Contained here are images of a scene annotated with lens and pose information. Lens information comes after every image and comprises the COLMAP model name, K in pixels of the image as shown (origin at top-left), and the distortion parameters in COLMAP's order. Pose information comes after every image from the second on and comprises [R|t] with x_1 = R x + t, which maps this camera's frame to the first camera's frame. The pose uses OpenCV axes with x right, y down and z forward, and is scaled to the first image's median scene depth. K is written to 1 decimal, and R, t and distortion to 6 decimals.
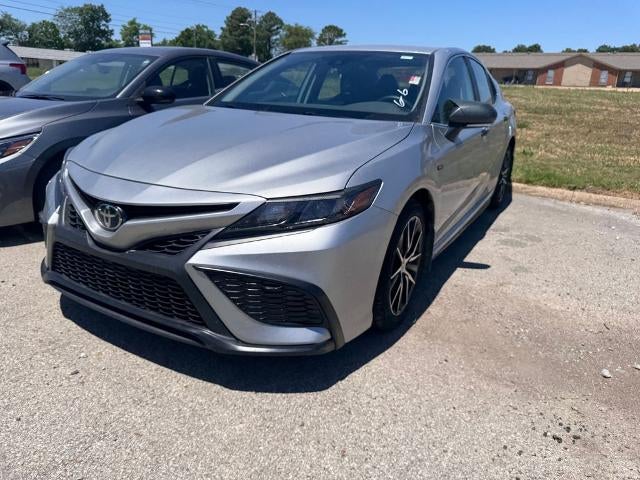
lens RADIAL K [[456.8, 0, 321.8], [0, 456.8, 239.6], [0, 0, 1]] dist [-0.002979, -0.000487]
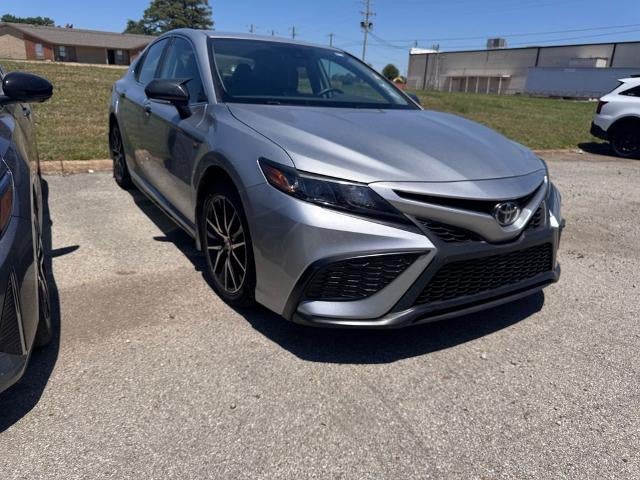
lens RADIAL K [[456.8, 0, 321.8], [0, 456.8, 239.6], [0, 0, 1]] dist [-0.002979, -0.000487]
pose [[0.468772, -0.293444, 0.833153, -0.742016], [0.248779, 0.948885, 0.194231, -0.145043], [-0.847563, 0.116221, 0.517813, 0.375448]]
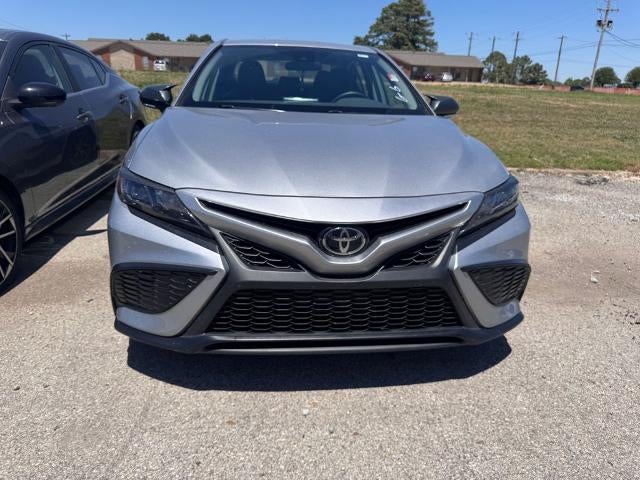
lens RADIAL K [[456.8, 0, 321.8], [0, 456.8, 239.6], [0, 0, 1]] dist [-0.002979, -0.000487]
pose [[0.803661, -0.199422, 0.560677, -0.456645], [0.186910, 0.979087, 0.080329, -0.060523], [-0.564971, 0.040239, 0.824129, 0.140016]]
